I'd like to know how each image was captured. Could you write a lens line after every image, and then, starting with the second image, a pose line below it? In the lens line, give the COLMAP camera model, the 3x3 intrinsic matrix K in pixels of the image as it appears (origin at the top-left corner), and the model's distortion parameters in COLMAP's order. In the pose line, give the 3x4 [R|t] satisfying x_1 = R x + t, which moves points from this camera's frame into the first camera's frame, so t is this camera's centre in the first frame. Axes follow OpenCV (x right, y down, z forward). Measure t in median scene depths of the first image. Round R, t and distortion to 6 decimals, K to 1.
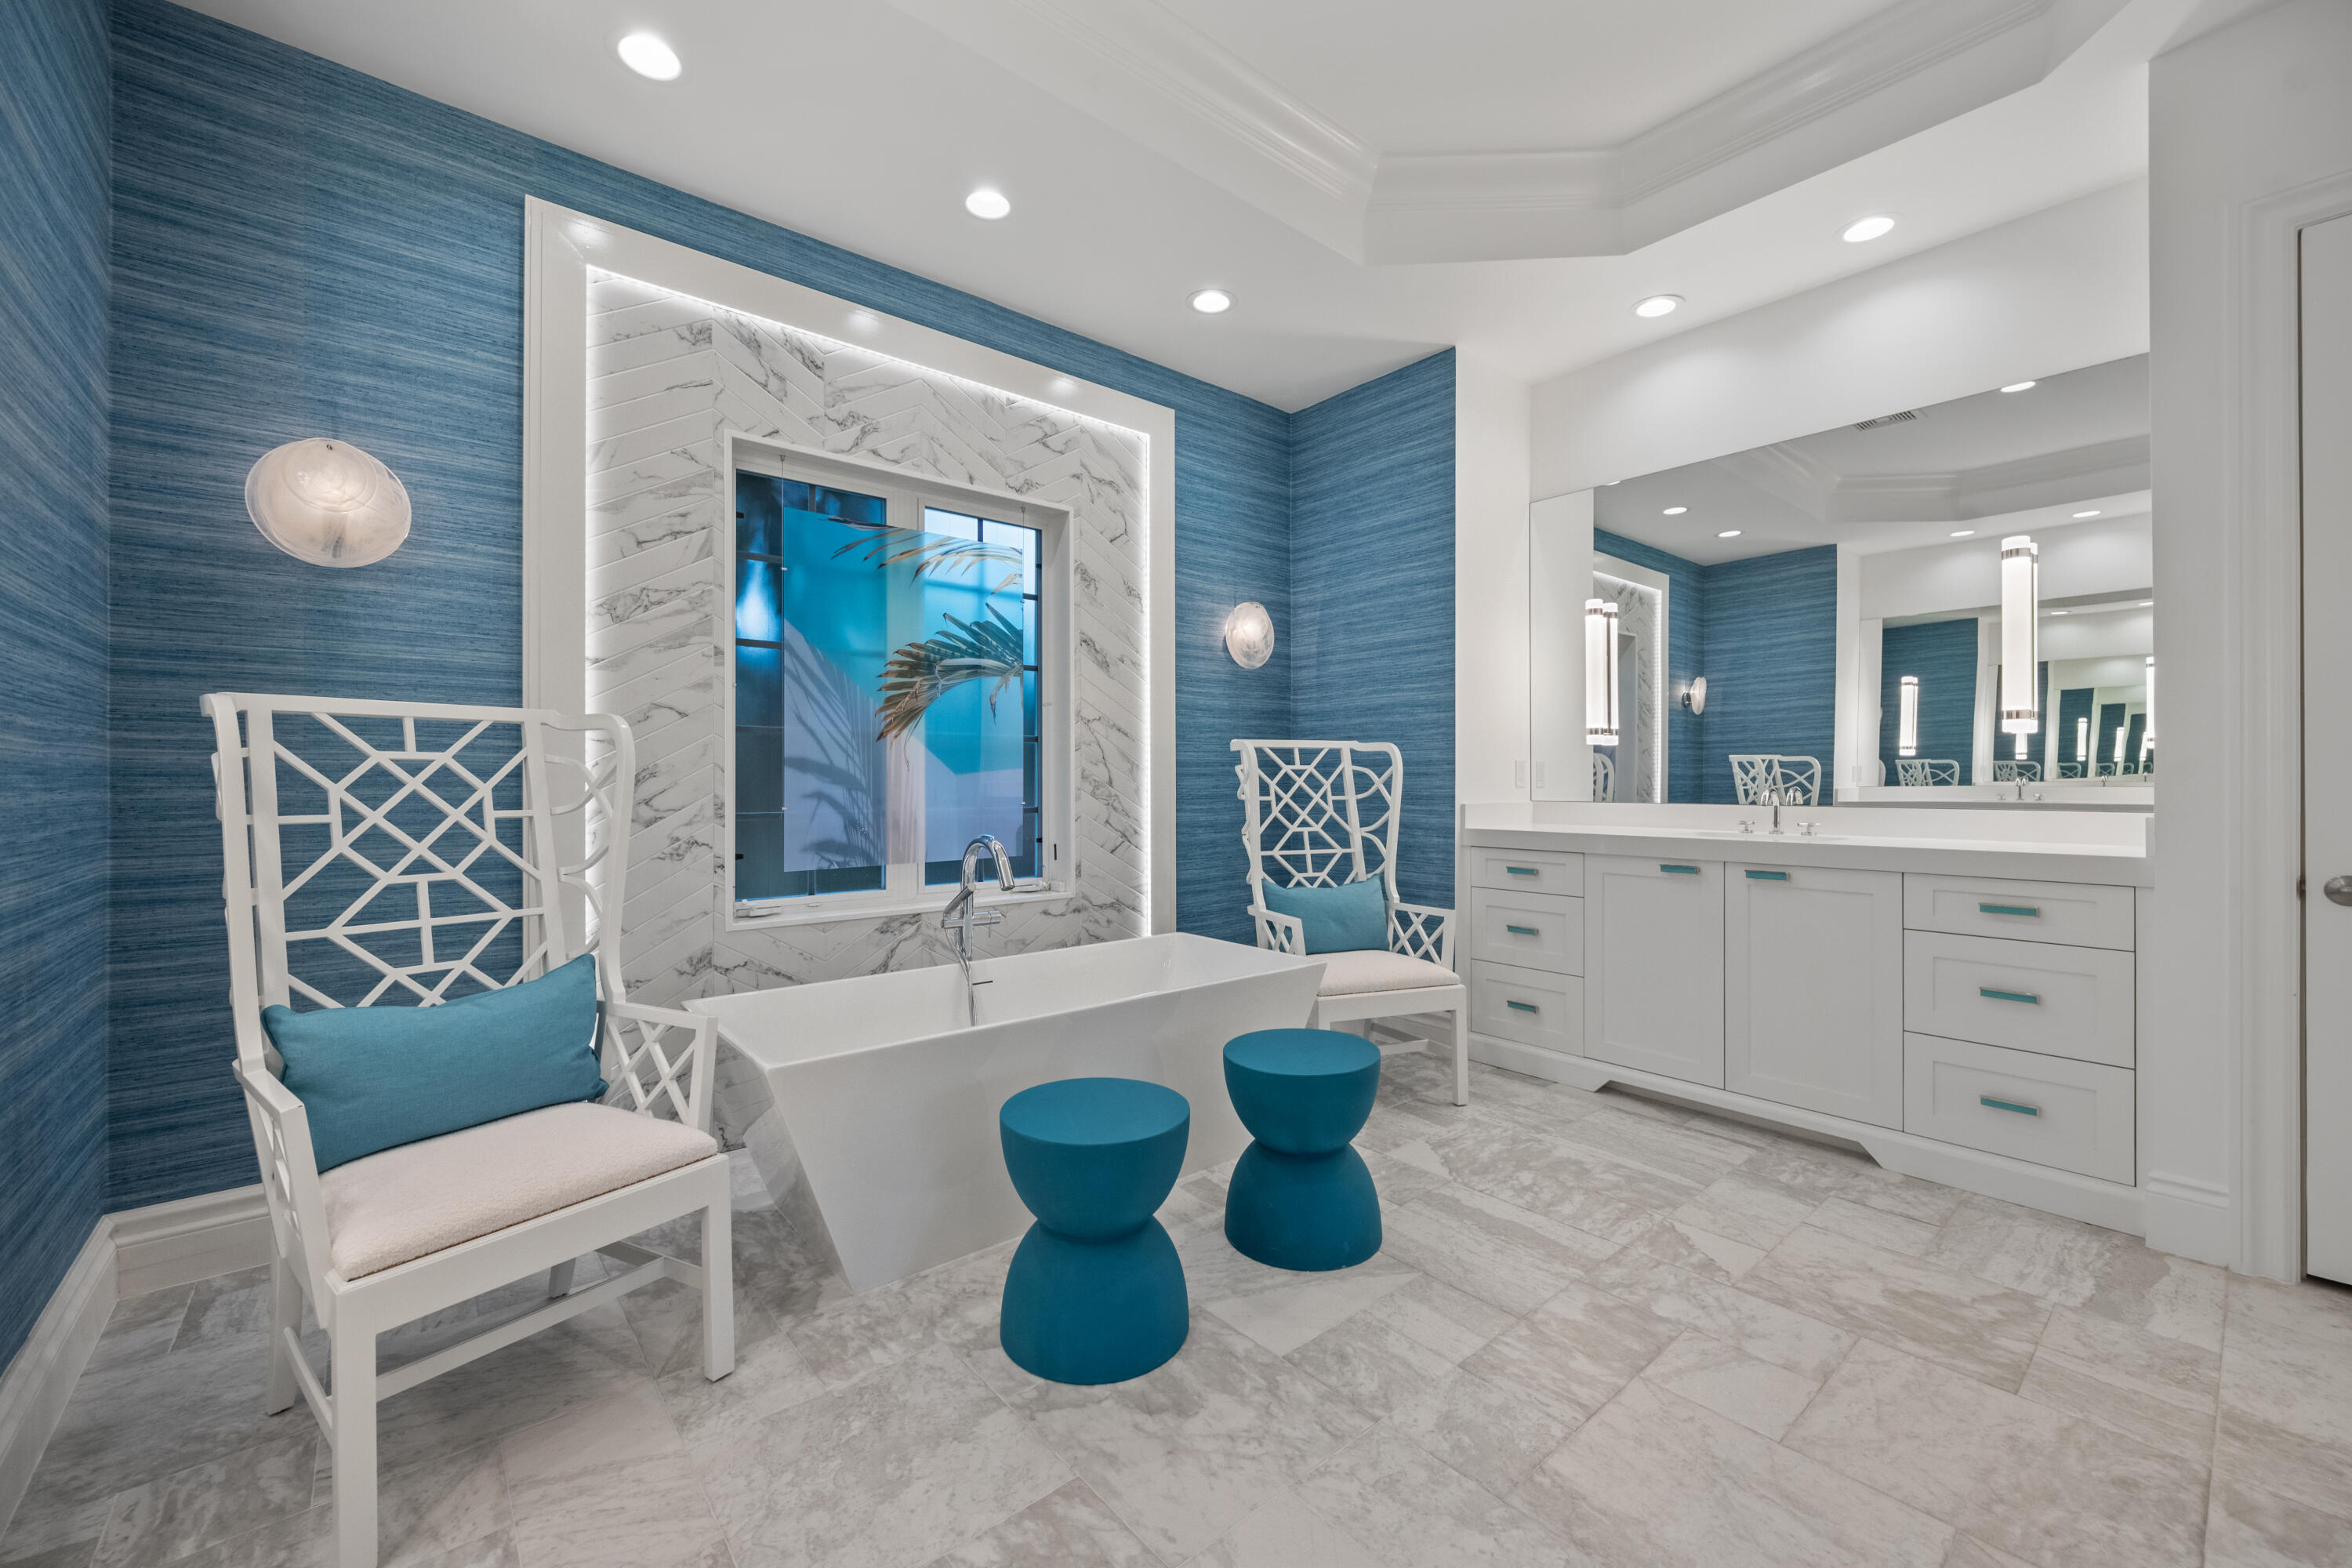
lens RADIAL K [[935.1, 0, 1175.4], [0, 935.1, 780.3], [0, 0, 1]] dist [-0.004858, 0.000612]
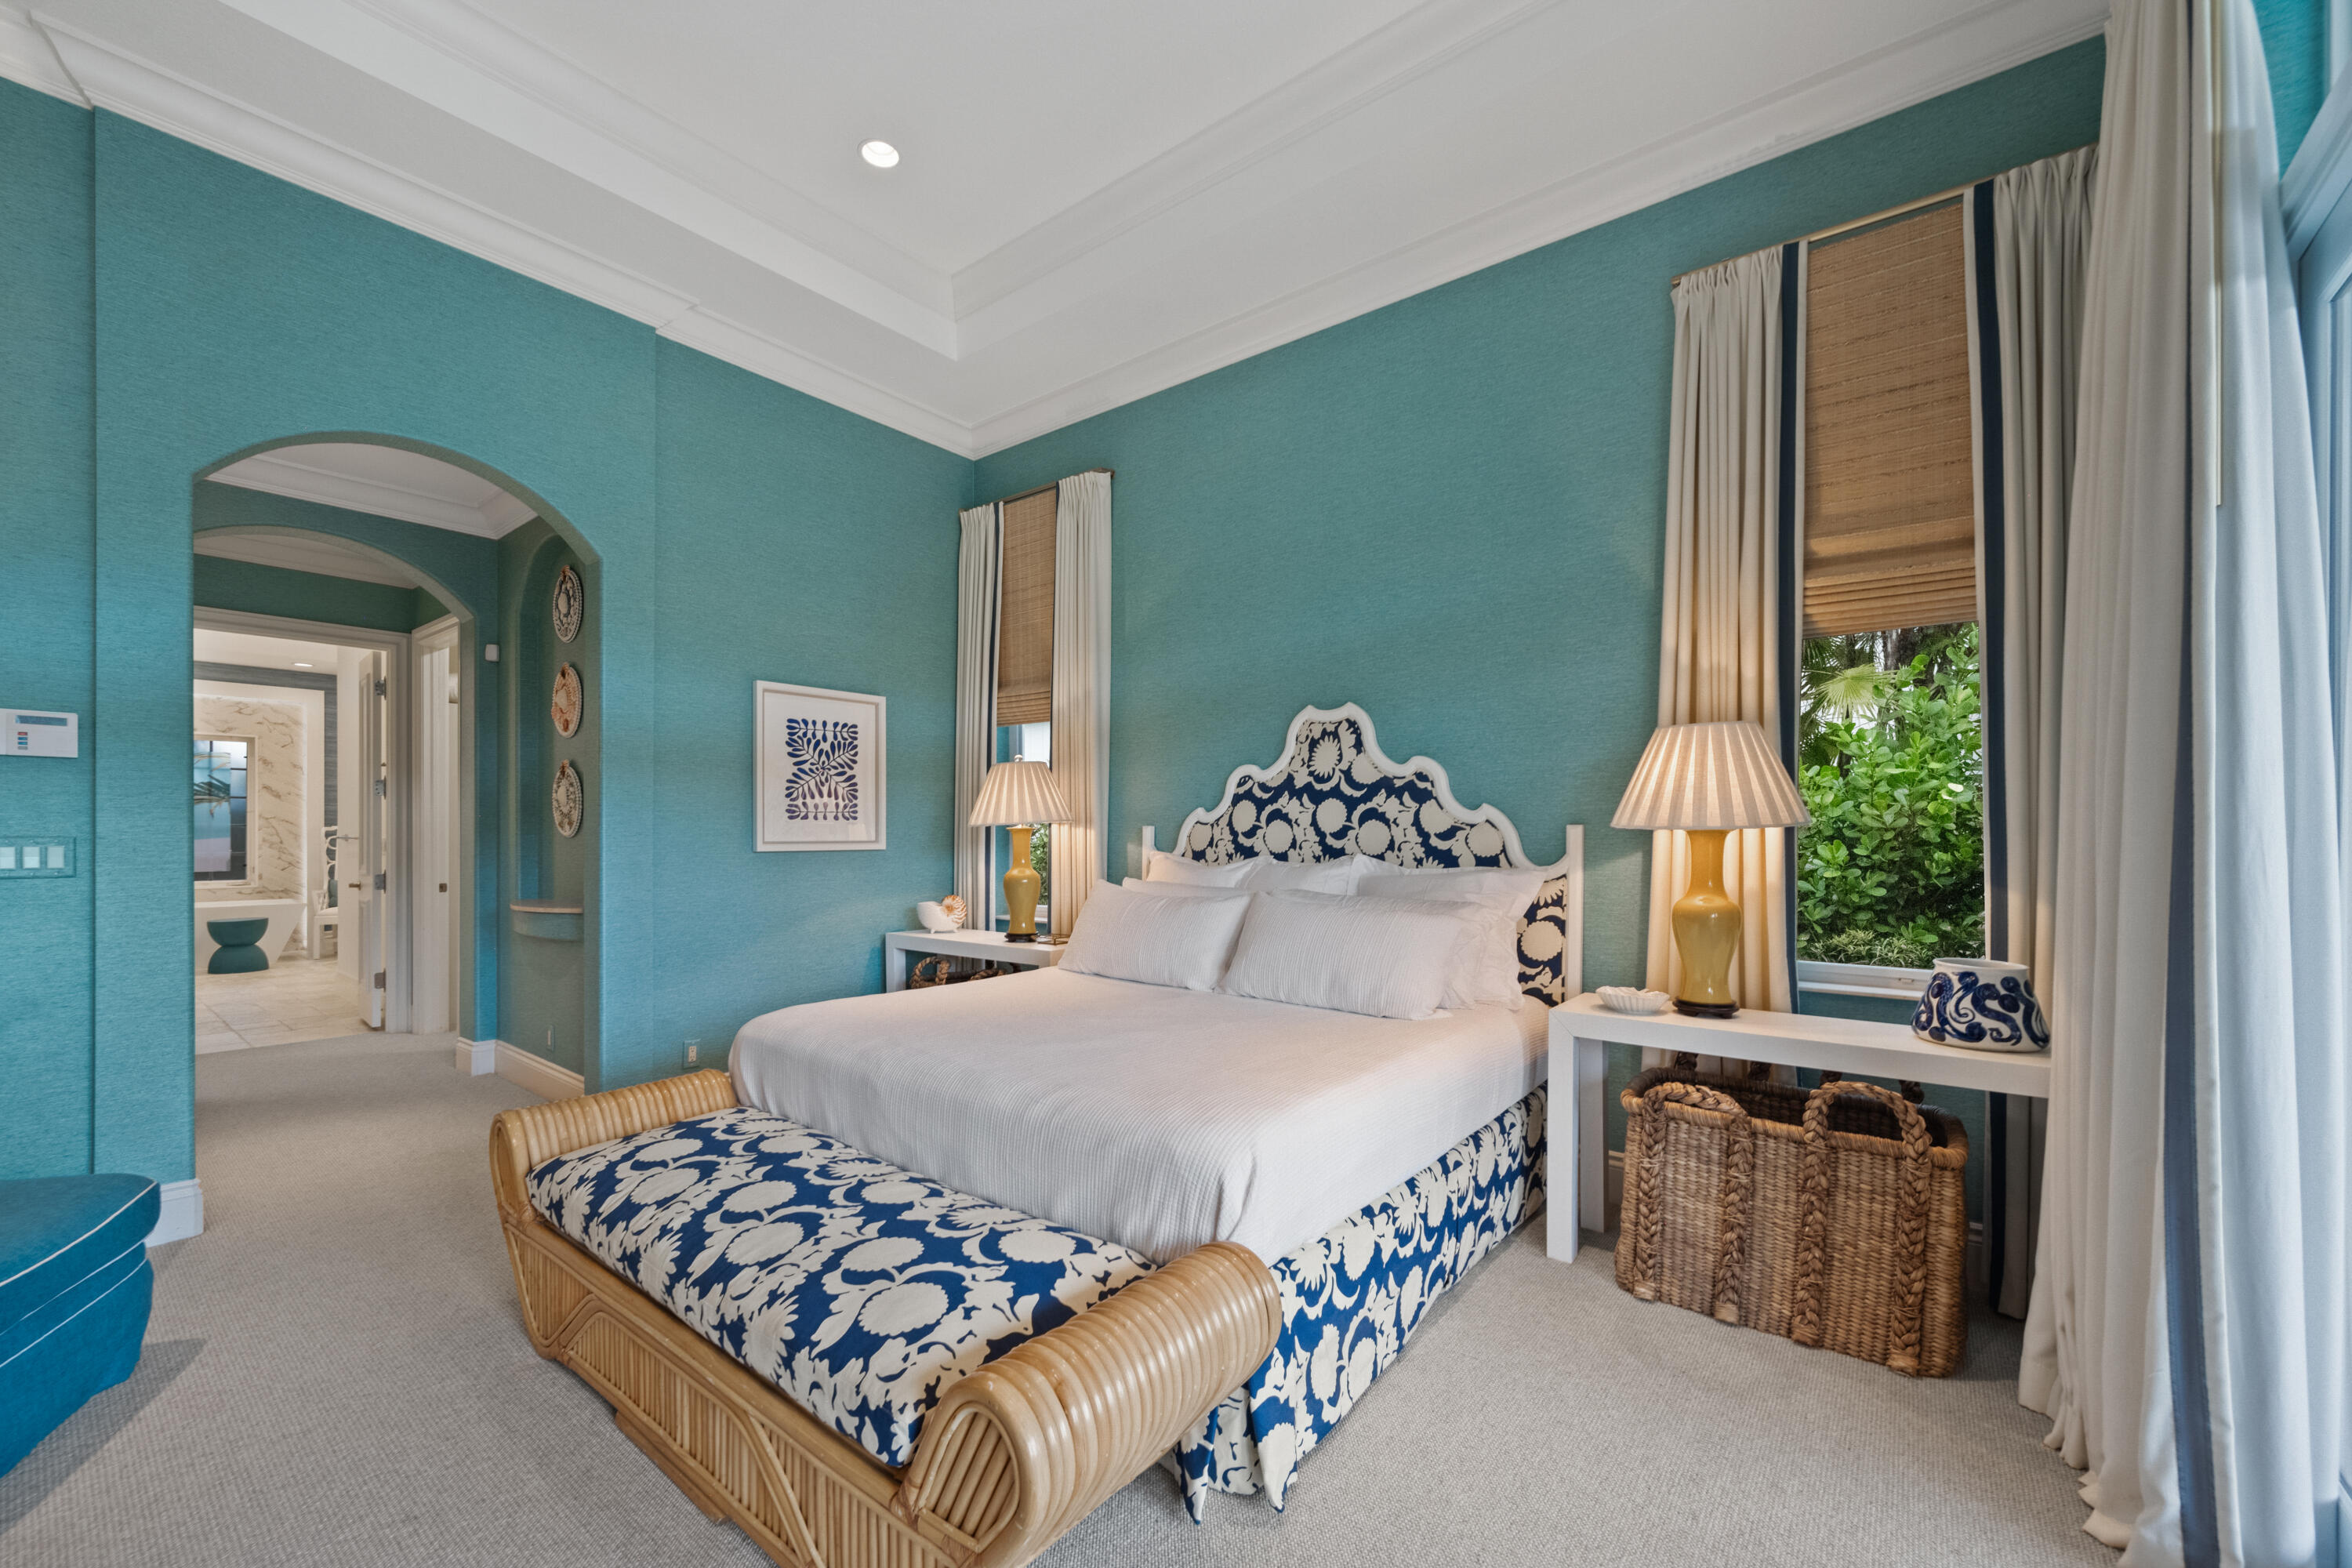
lens RADIAL K [[935.1, 0, 1177.6], [0, 935.1, 807.3], [0, 0, 1]] dist [-0.004858, 0.000612]
pose [[0.979690, 0.002111, 0.200508, 1.808206], [0.000679, 0.999904, -0.013844, -0.056955], [-0.200518, 0.013699, 0.979594, -1.959310]]
